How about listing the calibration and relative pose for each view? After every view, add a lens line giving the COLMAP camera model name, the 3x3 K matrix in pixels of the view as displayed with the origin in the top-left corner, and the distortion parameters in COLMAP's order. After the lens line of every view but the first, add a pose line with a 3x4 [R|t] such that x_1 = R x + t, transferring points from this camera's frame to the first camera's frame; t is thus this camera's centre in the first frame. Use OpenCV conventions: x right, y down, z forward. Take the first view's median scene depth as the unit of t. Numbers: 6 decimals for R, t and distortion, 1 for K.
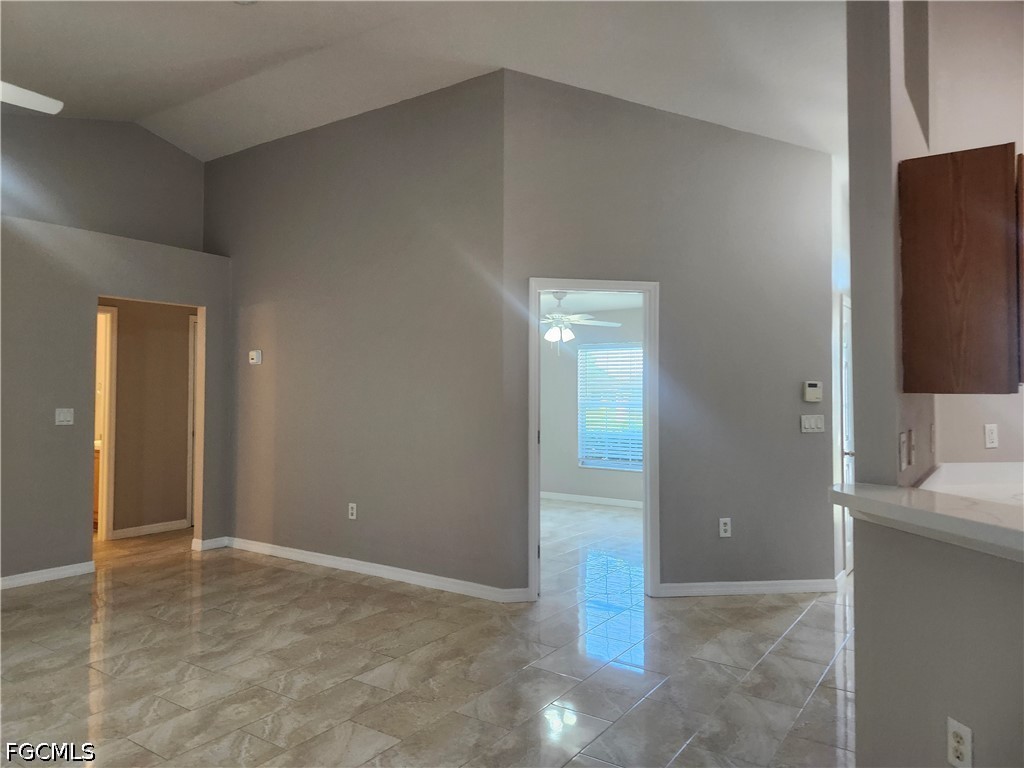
lens RADIAL K [[711.1, 0, 507.3], [0, 711.1, 376.3], [0, 0, 1]] dist [0.080912, -0.100311]
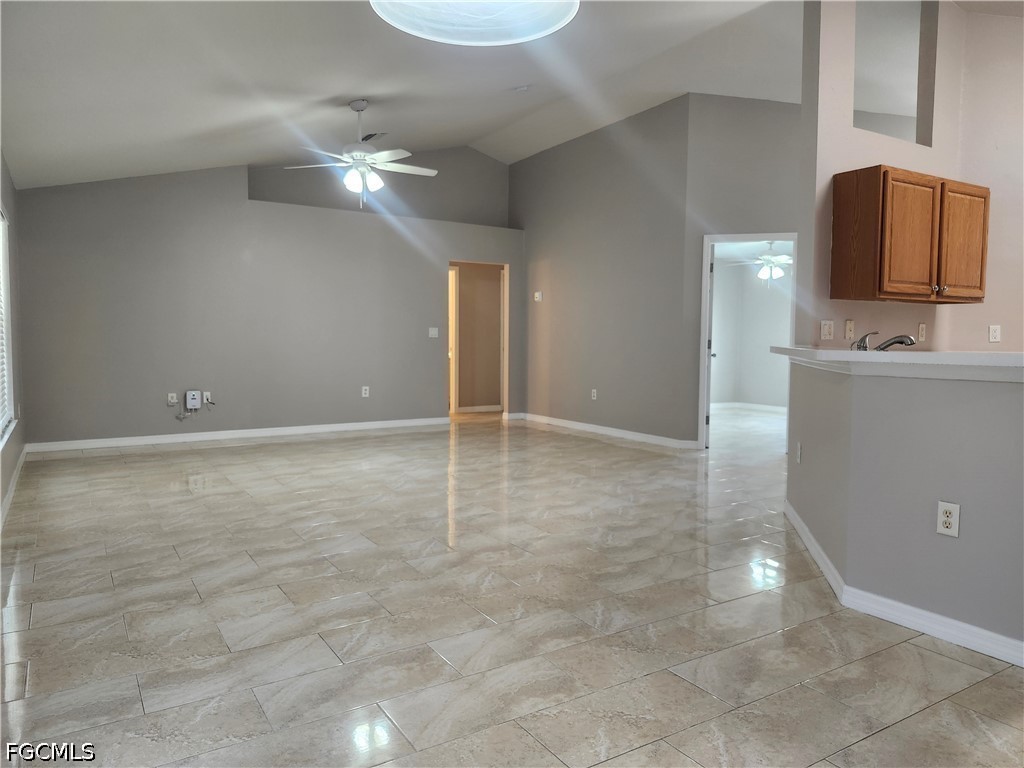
lens RADIAL K [[711.1, 0, 507.3], [0, 711.1, 376.3], [0, 0, 1]] dist [0.080912, -0.100311]
pose [[0.912005, 0.023406, -0.409510, 0.208553], [0.008310, 0.997111, 0.075498, 0.028070], [0.410094, -0.072257, 0.909176, -0.407619]]
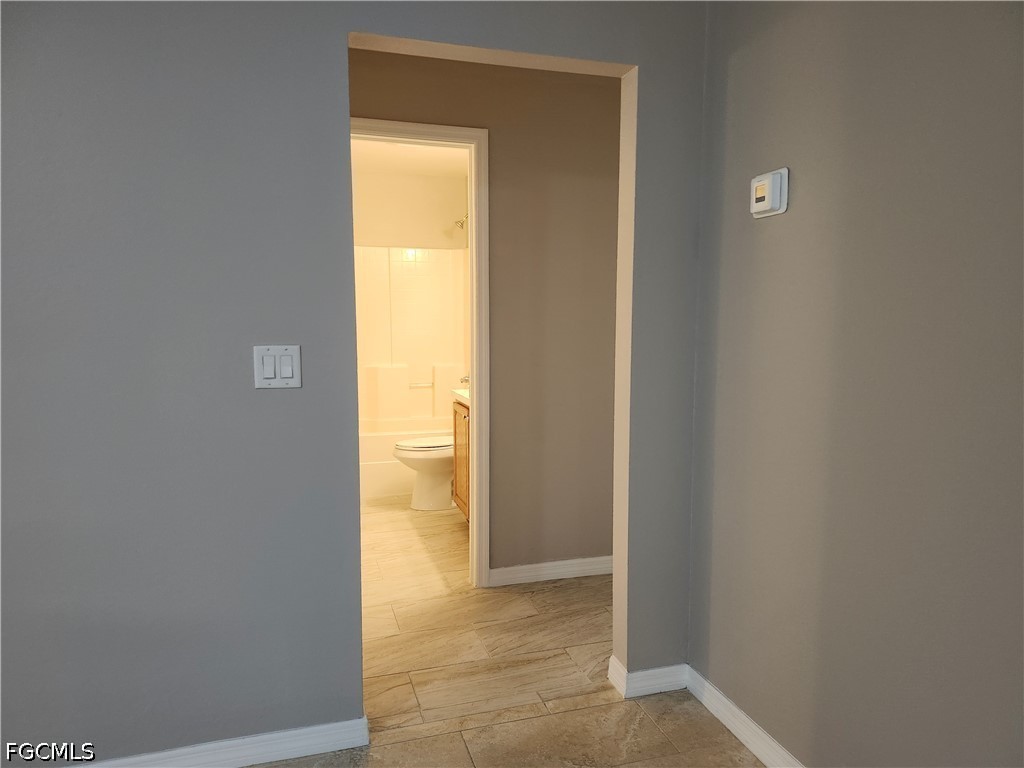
lens RADIAL K [[711.1, 0, 507.3], [0, 711.1, 376.3], [0, 0, 1]] dist [0.080912, -0.100311]
pose [[0.779631, 0.058357, -0.623515, -0.233653], [0.016568, 0.993378, 0.113691, 0.016485], [0.626020, -0.098968, 0.773501, 0.659318]]
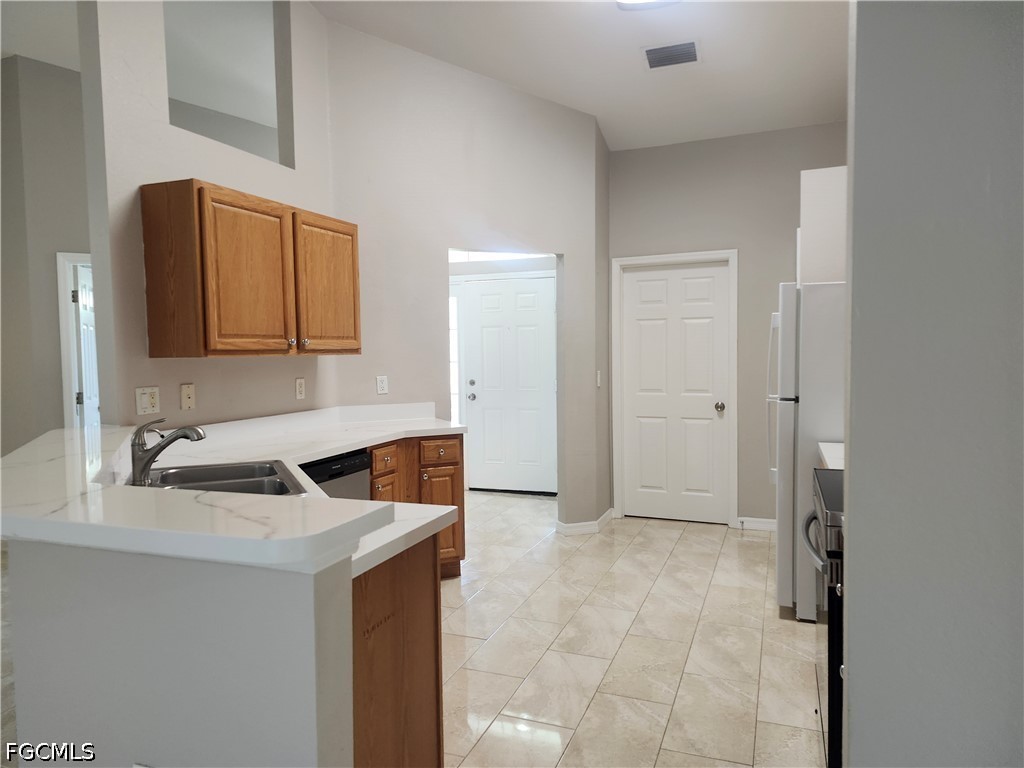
lens RADIAL K [[711.1, 0, 507.3], [0, 711.1, 376.3], [0, 0, 1]] dist [0.080912, -0.100311]
pose [[0.975637, -0.026035, 0.217842, 0.340697], [0.012758, 0.997987, 0.062130, -0.006531], [-0.219021, -0.057837, 0.974004, -0.181574]]
